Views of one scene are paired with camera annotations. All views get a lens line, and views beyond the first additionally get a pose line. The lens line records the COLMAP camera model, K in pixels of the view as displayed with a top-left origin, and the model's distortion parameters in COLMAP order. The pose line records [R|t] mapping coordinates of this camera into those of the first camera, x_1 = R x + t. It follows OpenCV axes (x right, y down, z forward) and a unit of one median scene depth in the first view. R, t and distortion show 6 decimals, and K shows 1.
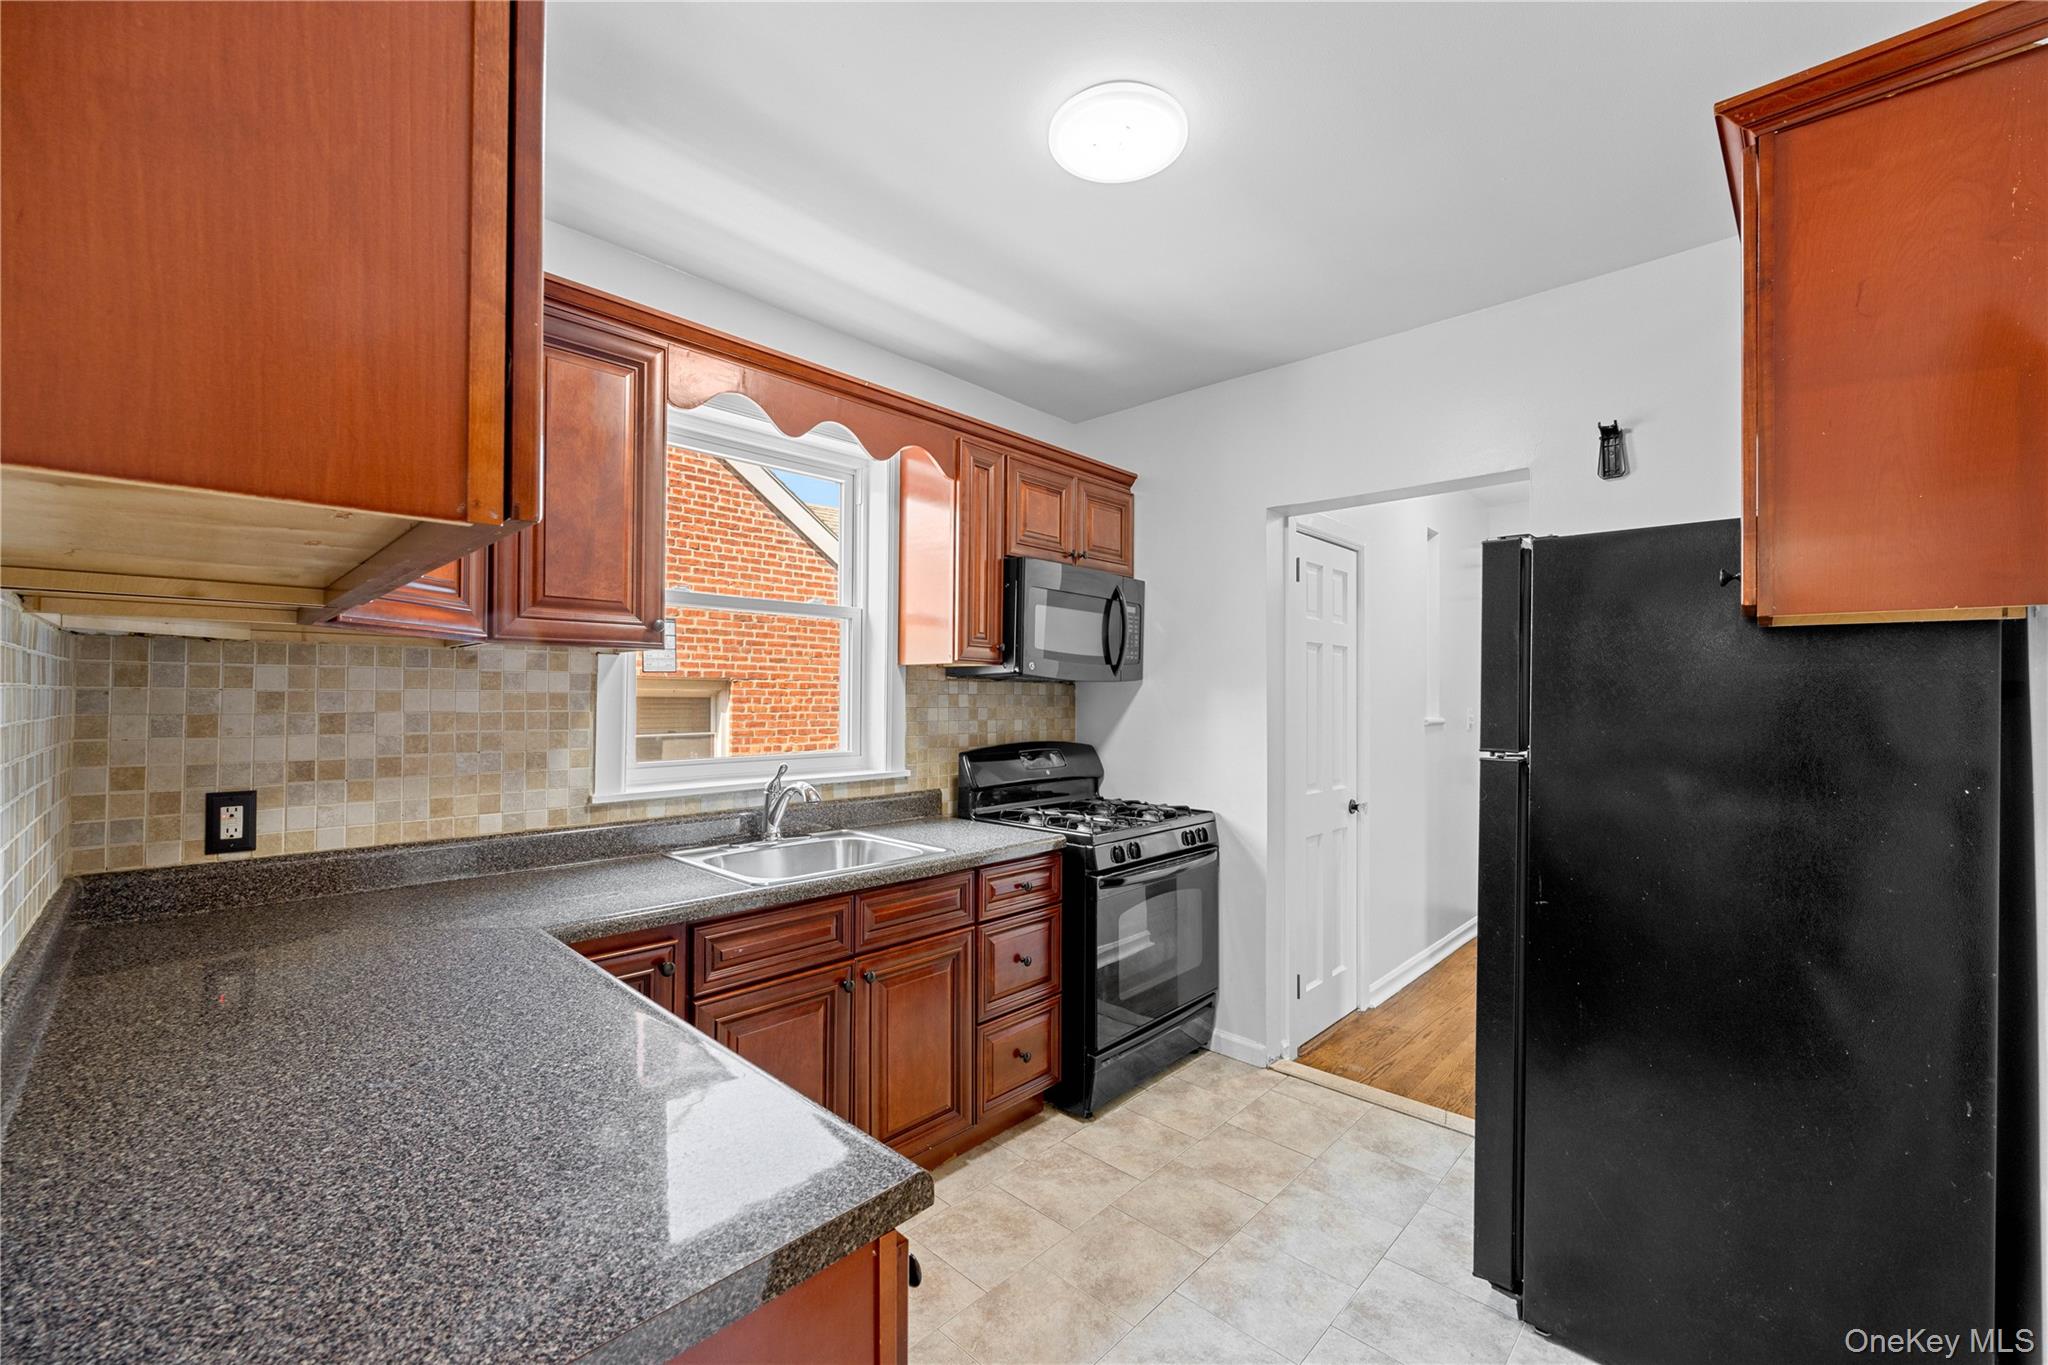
lens RADIAL K [[788.6, 0, 1043.7], [0, 788.6, 691.9], [0, 0, 1]] dist [-0.005739, 0.000392]
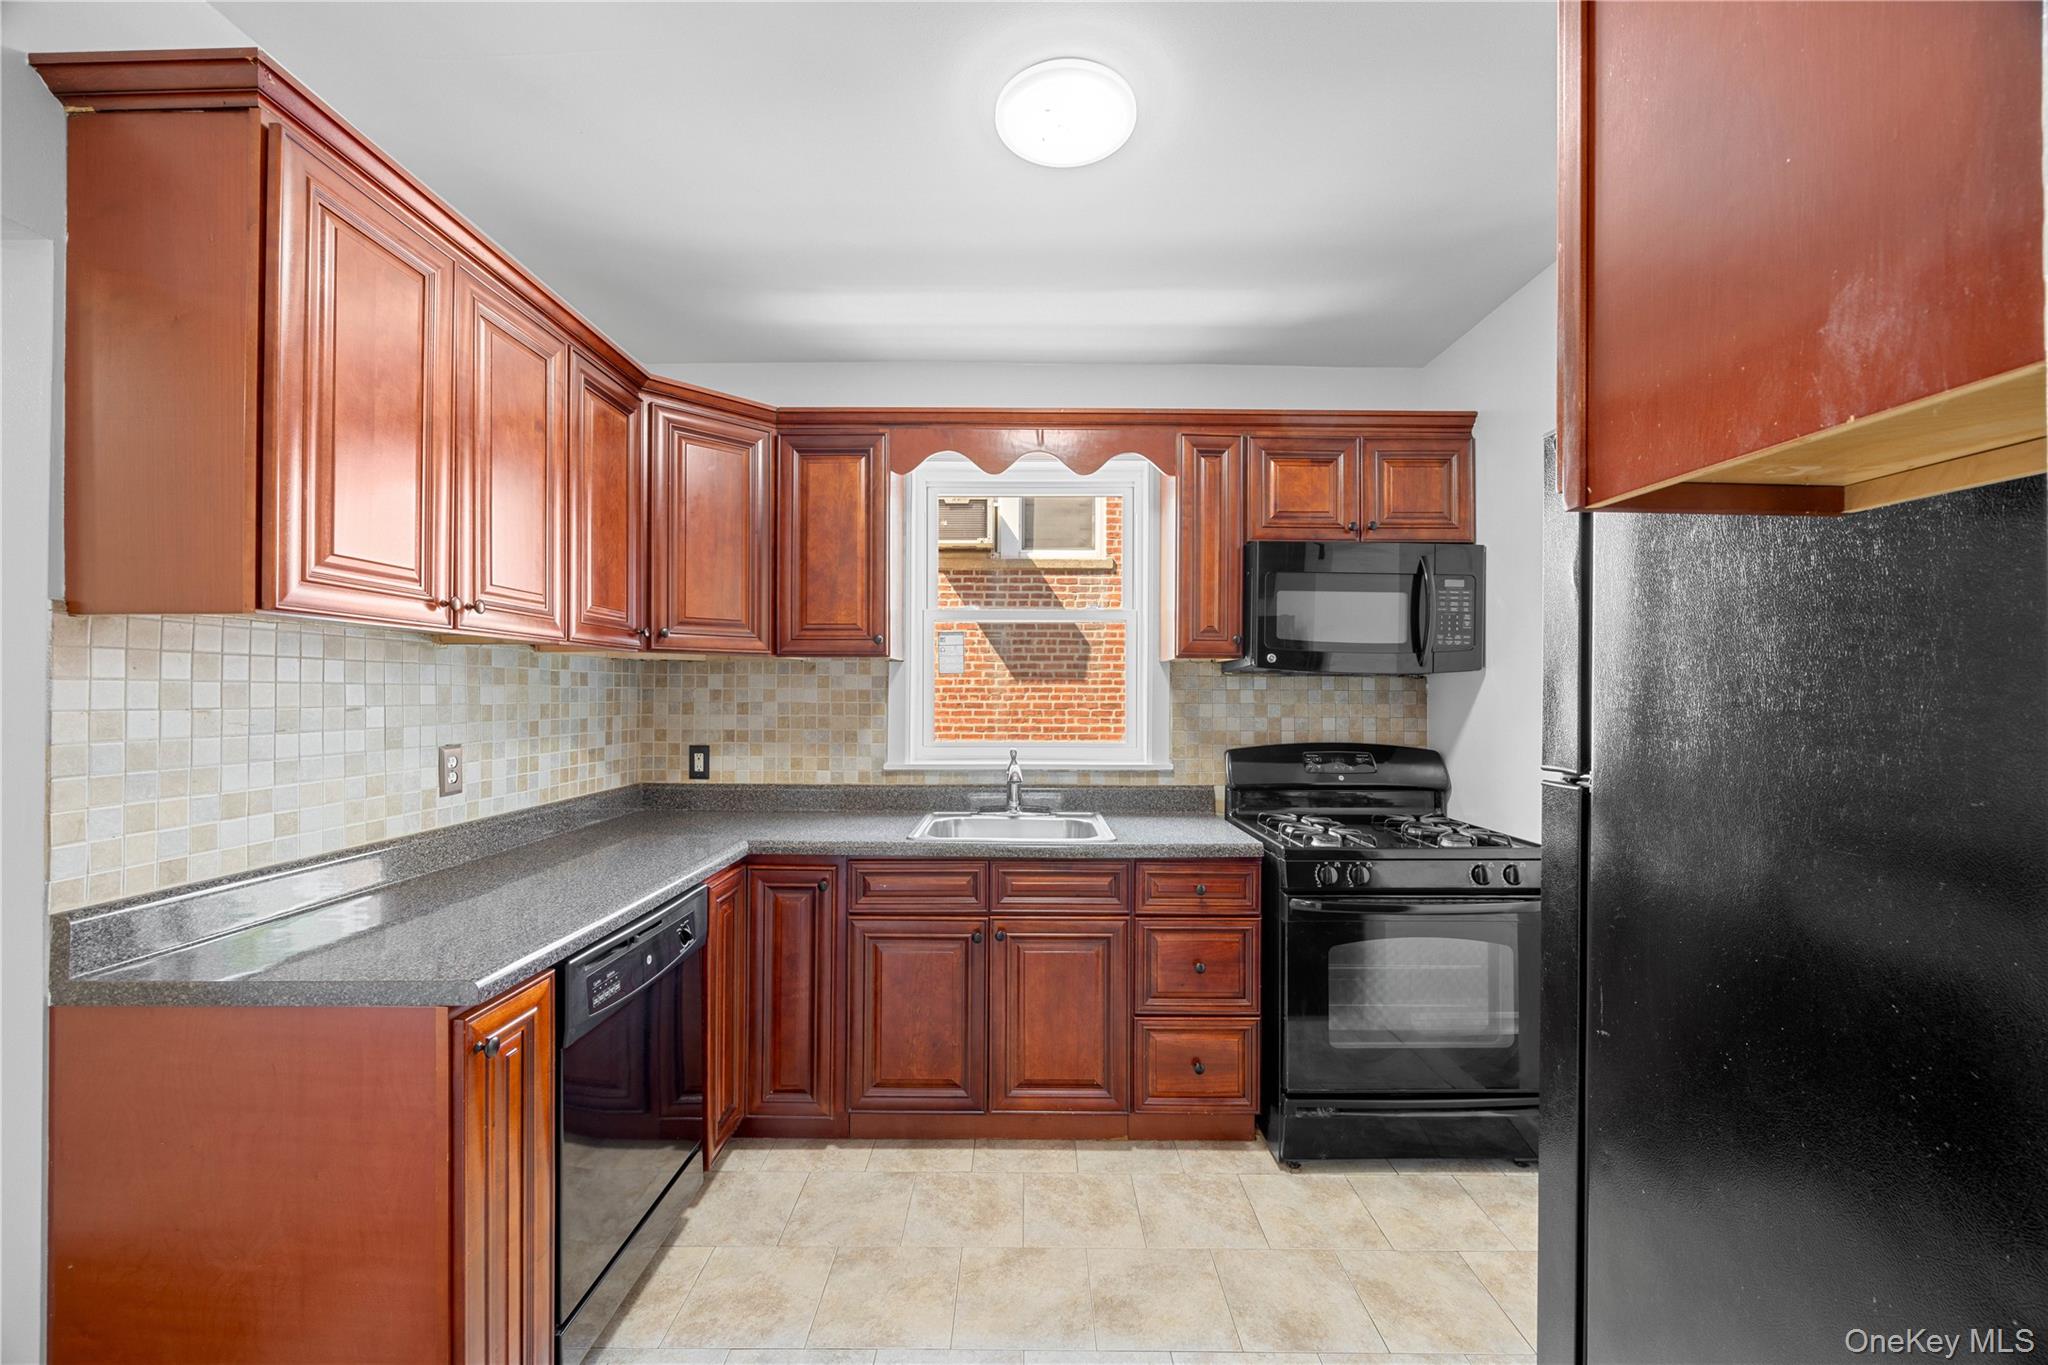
lens RADIAL K [[788.6, 0, 1063.9], [0, 788.6, 689.9], [0, 0, 1]] dist [-0.005739, 0.000392]
pose [[0.702023, -0.006414, -0.712125, 0.646989], [0.004674, 0.999979, -0.004399, 0.009309], [0.712139, -0.000241, 0.702039, 0.252920]]
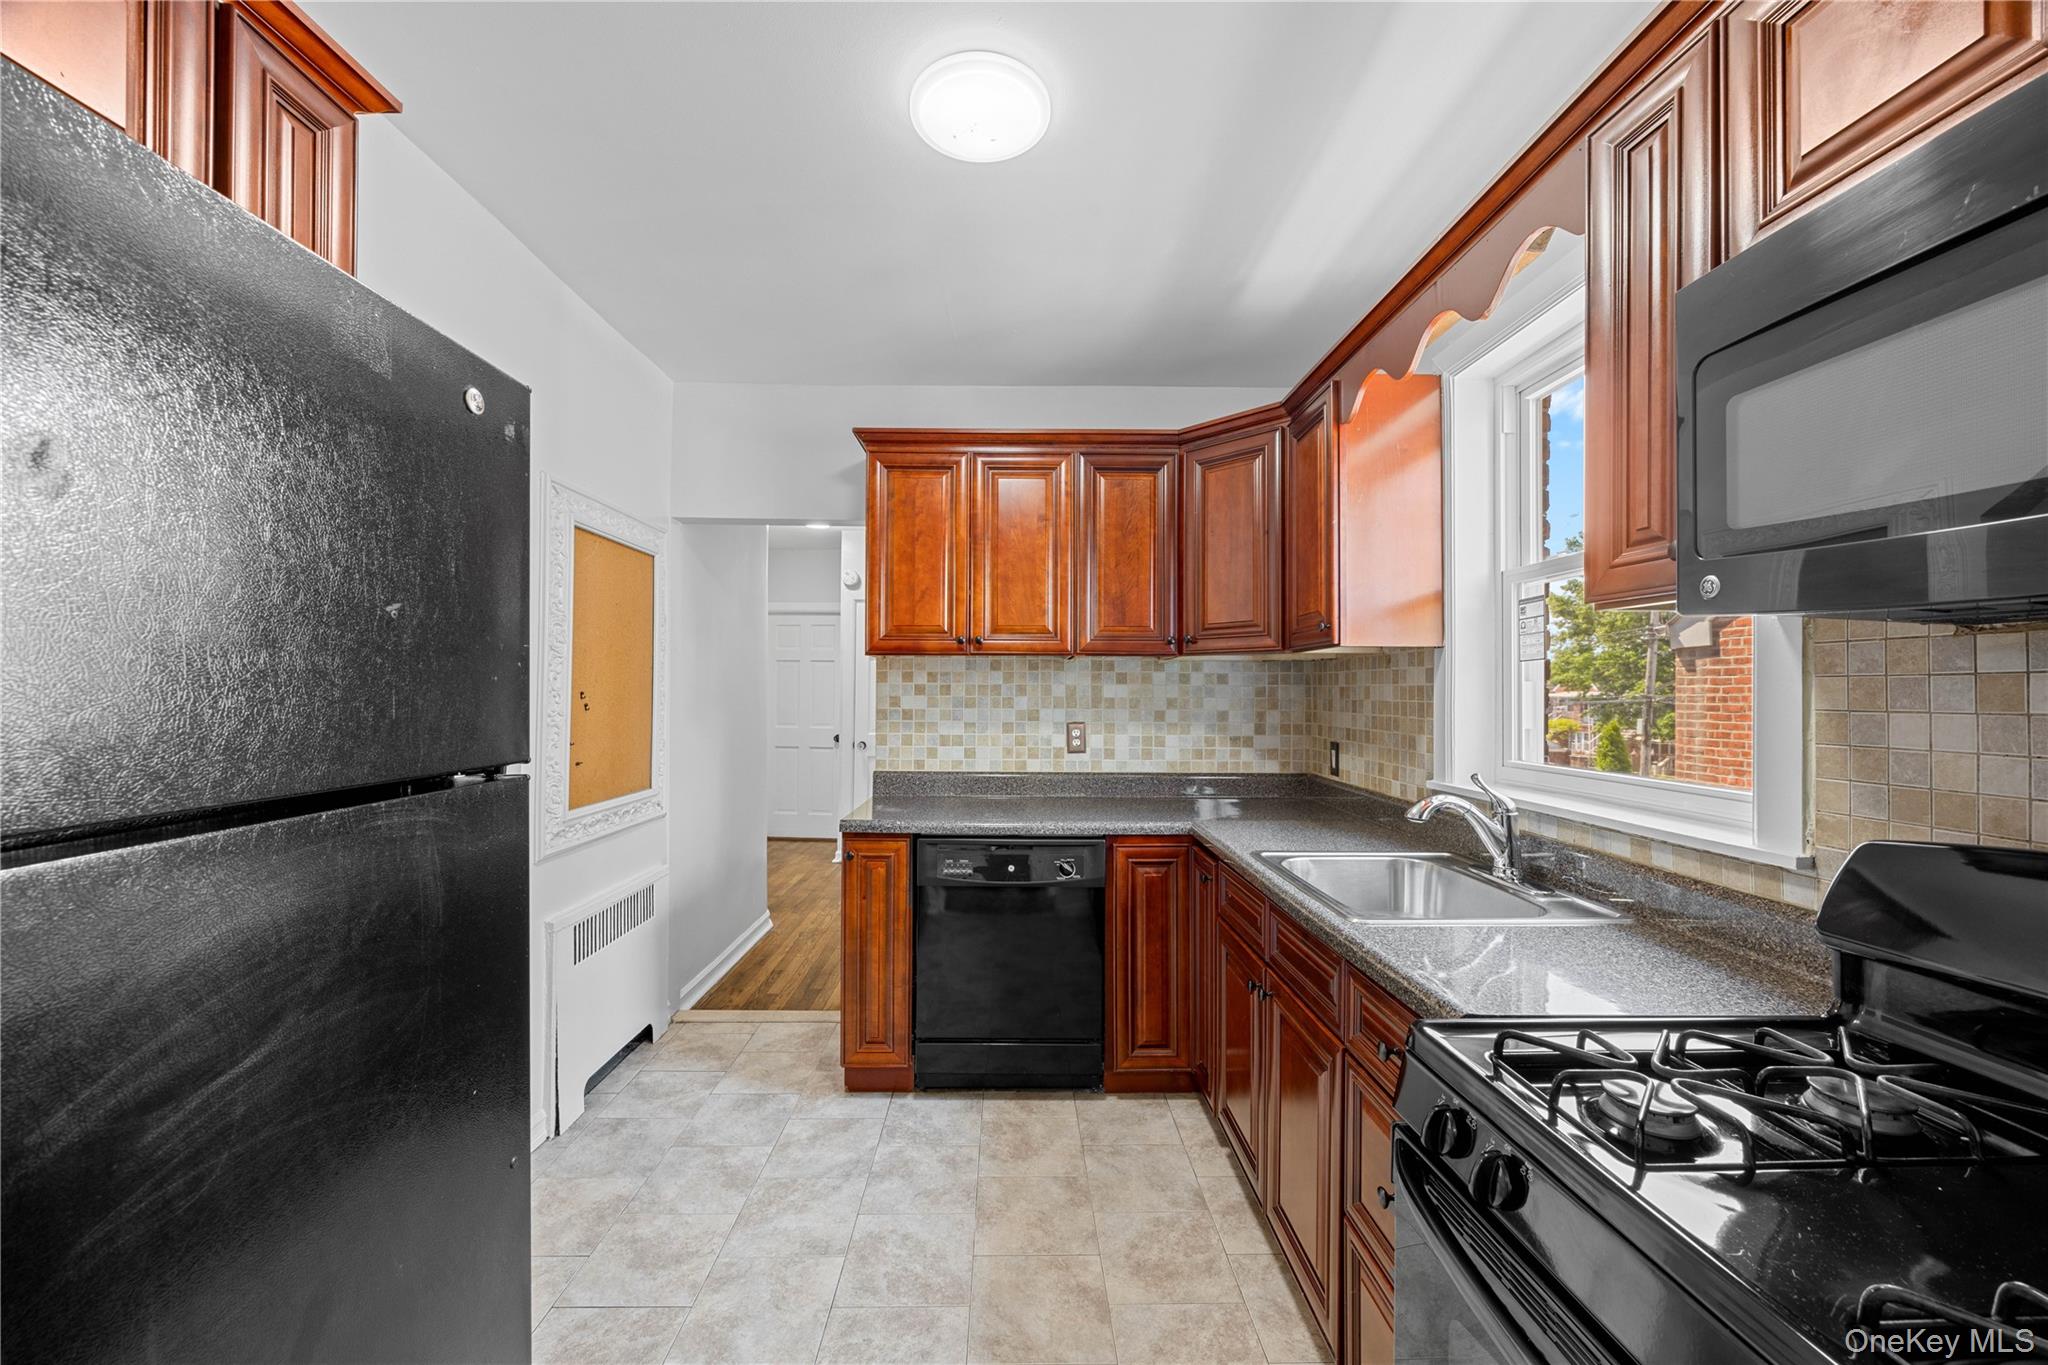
lens RADIAL K [[788.6, 0, 1004.8], [0, 788.6, 686.6], [0, 0, 1]] dist [-0.005739, 0.000392]
pose [[-0.723887, -0.013311, -0.689790, 0.608344], [-0.005009, 0.999889, -0.014039, 0.022010], [0.689900, -0.006708, -0.723873, 1.418407]]
